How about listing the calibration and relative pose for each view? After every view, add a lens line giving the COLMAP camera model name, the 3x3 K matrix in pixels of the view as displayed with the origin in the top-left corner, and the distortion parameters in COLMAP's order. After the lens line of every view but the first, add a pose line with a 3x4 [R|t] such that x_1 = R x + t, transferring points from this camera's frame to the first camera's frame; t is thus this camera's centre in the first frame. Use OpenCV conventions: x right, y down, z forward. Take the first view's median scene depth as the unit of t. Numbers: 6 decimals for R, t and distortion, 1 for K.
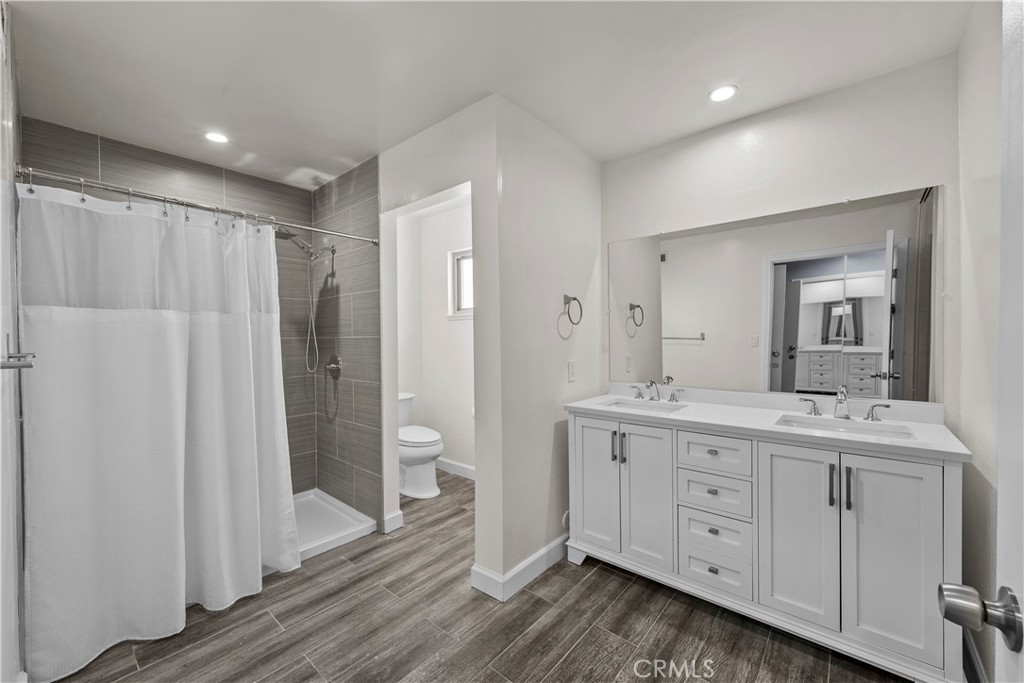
lens RADIAL K [[400.0, 0, 504.6], [0, 400.0, 341.2], [0, 0, 1]] dist [-0.002833, -0.000404]
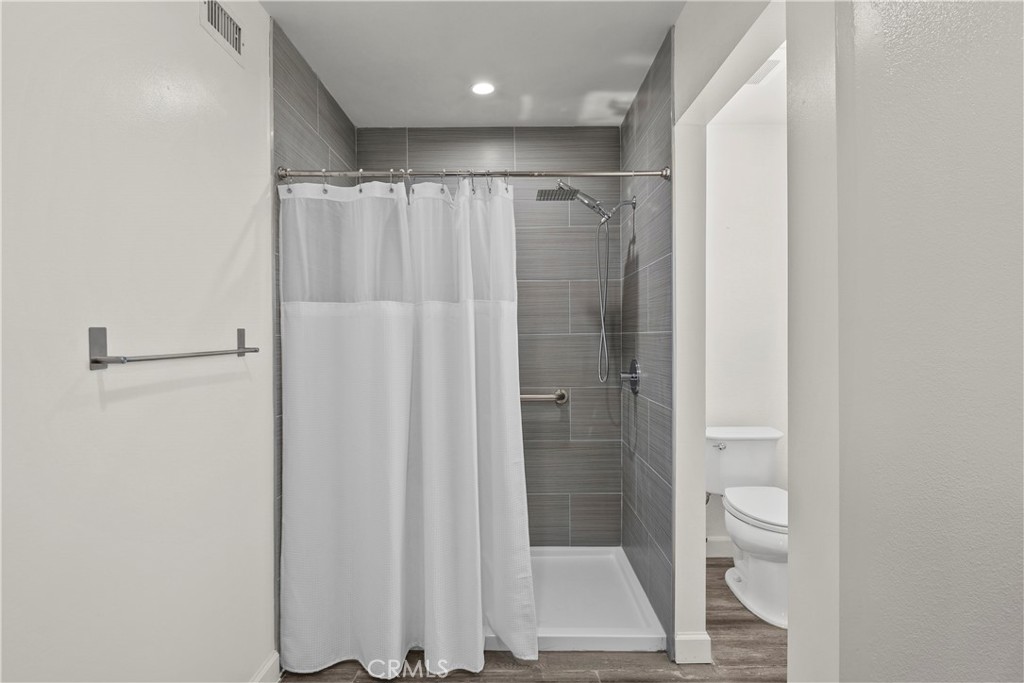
lens RADIAL K [[532.0, 0, 512.0], [0, 532.0, 341.5], [0, 0, 1]] dist [0.002306, 0.000164]
pose [[0.655763, 0.012358, -0.754865, 0.133587], [-0.008241, 0.999924, 0.009210, -0.001916], [0.754922, 0.000181, 0.655815, 0.295455]]
